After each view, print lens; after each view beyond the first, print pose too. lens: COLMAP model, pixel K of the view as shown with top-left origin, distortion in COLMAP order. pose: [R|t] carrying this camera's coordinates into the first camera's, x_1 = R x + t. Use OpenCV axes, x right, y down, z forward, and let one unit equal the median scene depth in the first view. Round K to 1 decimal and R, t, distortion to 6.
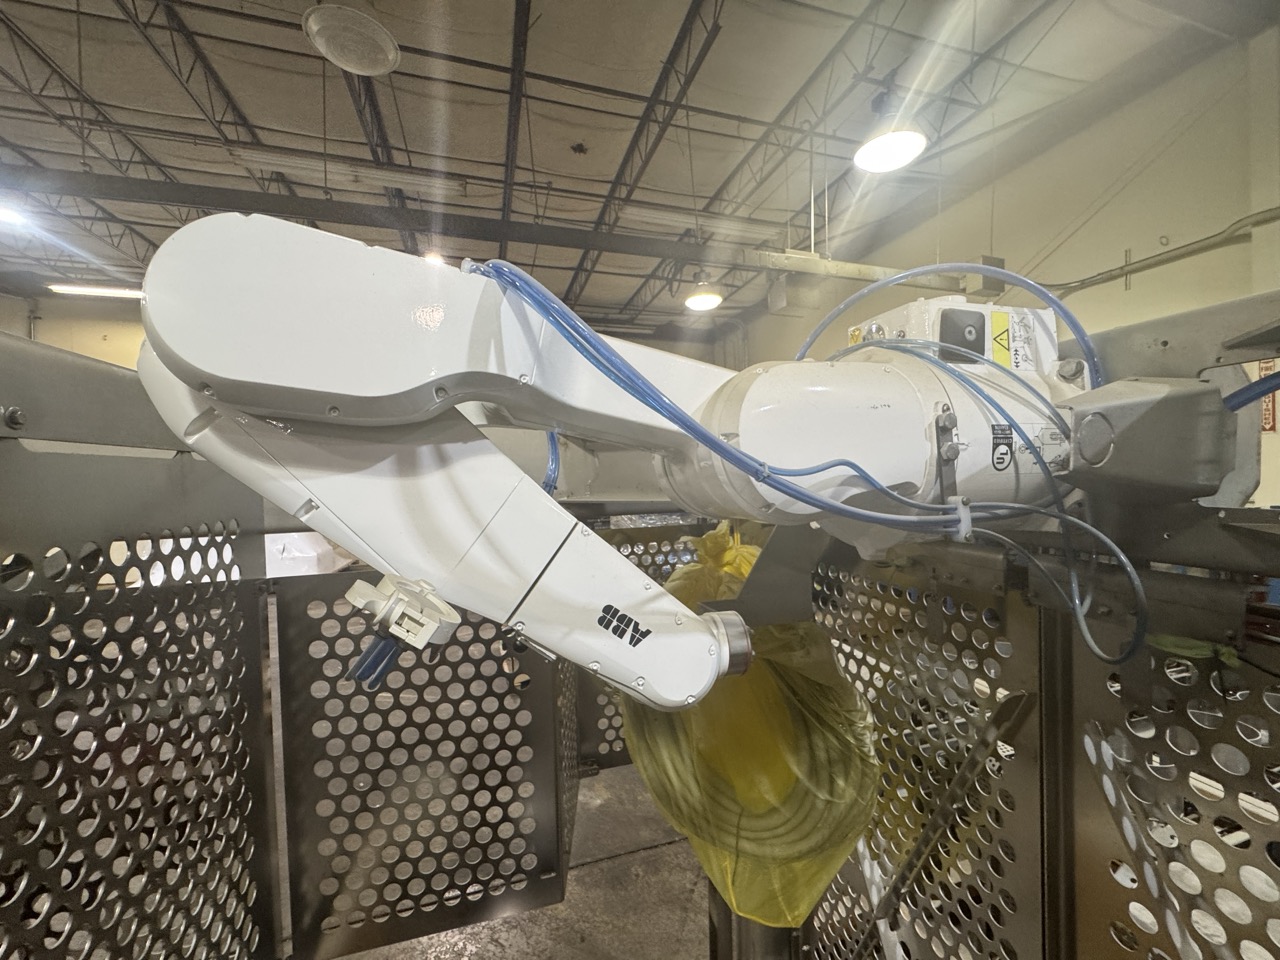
lens RADIAL K [[513.0, 0, 640.3], [0, 513.0, 478.0], [0, 0, 1]] dist [-0.004078, 0.000340]
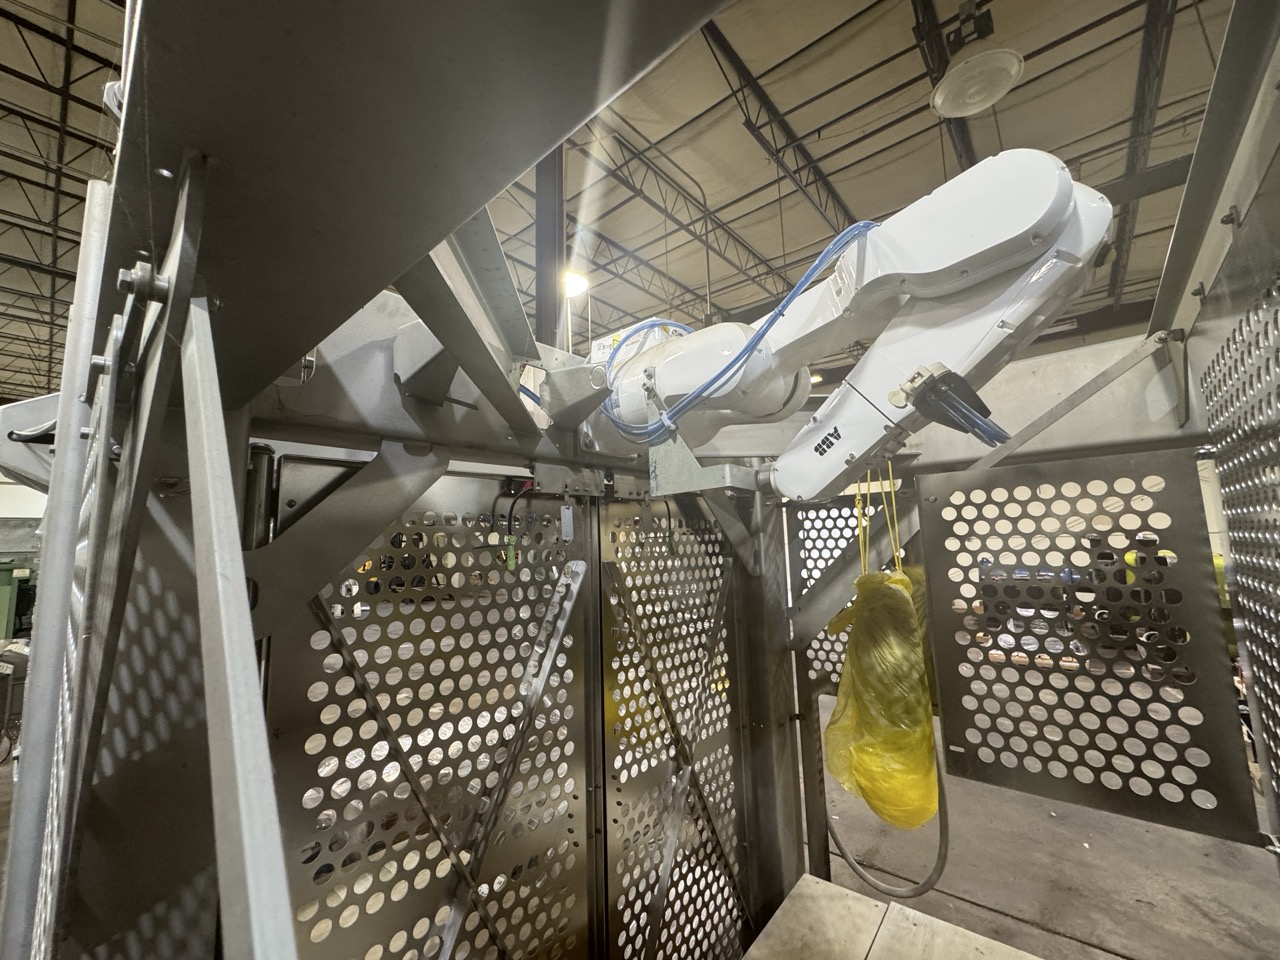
lens RADIAL K [[513.0, 0, 640.3], [0, 513.0, 478.0], [0, 0, 1]] dist [-0.004078, 0.000340]
pose [[0.543119, -0.093419, -0.834443, -0.093337], [0.004167, 0.994079, -0.108579, 0.070628], [0.839645, 0.055494, 0.540293, -0.106328]]
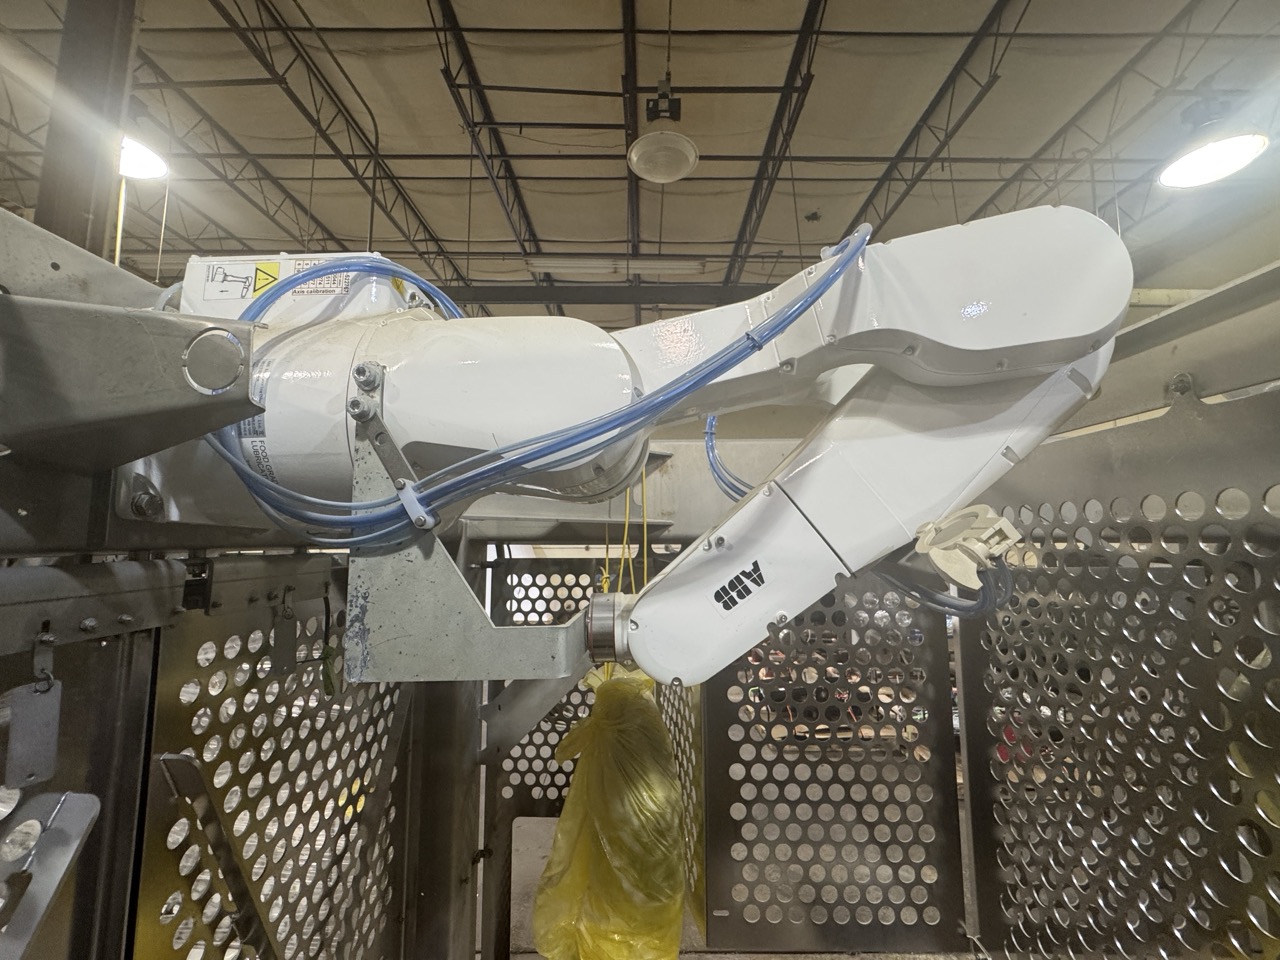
lens RADIAL K [[513.6, 0, 641.2], [0, 513.6, 476.5], [0, 0, 1]] dist [-0.004688, 0.000307]
pose [[0.954833, -0.007512, -0.297048, -0.200396], [-0.028207, 0.992874, -0.115779, 0.027342], [0.295801, 0.118929, 0.947817, -0.056099]]
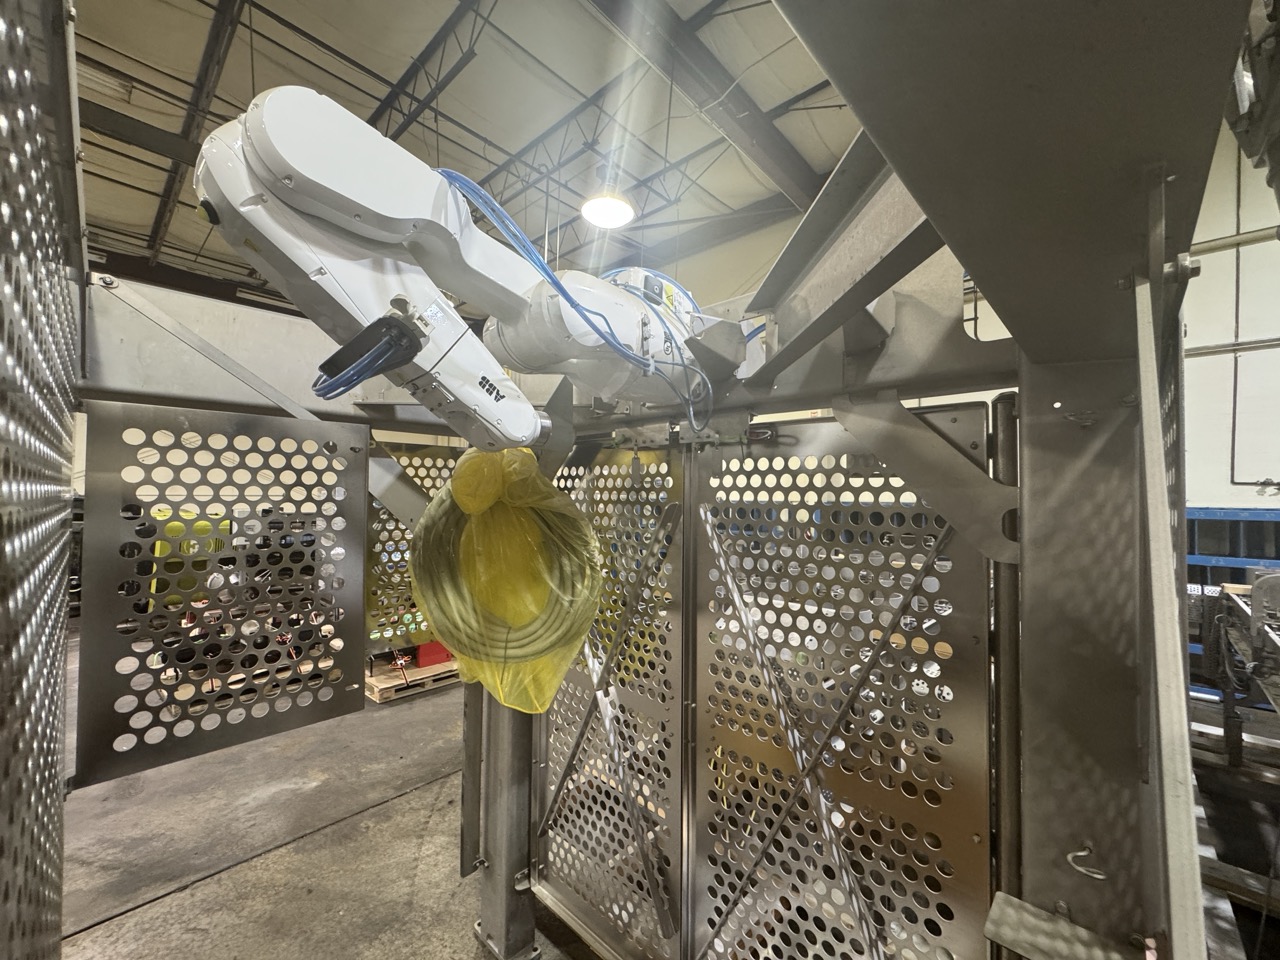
lens RADIAL K [[513.0, 0, 640.3], [0, 513.0, 478.0], [0, 0, 1]] dist [-0.004078, 0.000340]
pose [[0.857225, 0.050148, 0.512494, -0.052659], [-0.025969, 0.998190, -0.054238, 0.072731], [-0.514286, 0.033185, 0.856976, -0.086784]]
